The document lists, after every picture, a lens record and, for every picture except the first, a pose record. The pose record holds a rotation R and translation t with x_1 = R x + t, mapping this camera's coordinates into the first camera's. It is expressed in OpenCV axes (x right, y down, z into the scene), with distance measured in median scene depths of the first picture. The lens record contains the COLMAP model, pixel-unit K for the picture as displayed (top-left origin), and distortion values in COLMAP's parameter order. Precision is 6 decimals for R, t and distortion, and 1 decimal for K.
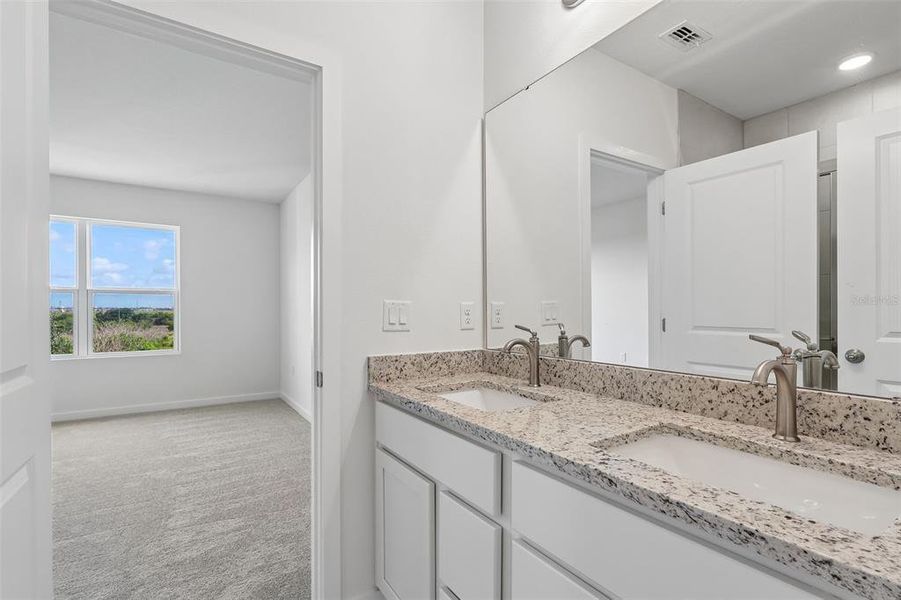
lens RADIAL K [[429.0, 0, 452.0], [0, 429.0, 316.8], [0, 0, 1]] dist [-0.000396, -0.000086]
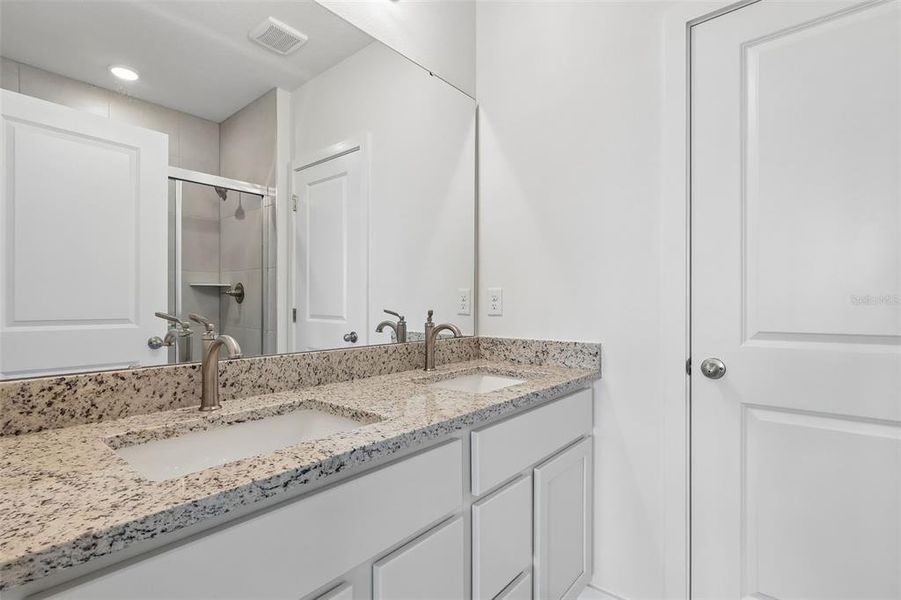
lens RADIAL K [[418.3, 0, 450.5], [0, 418.3, 300.0], [0, 0, 1]] dist [0.001137, 0.000261]
pose [[-0.288427, 0.007872, 0.957470, -0.670045], [0.011929, 0.999918, -0.004628, 0.005369], [-0.957428, 0.010087, -0.288497, 1.070970]]
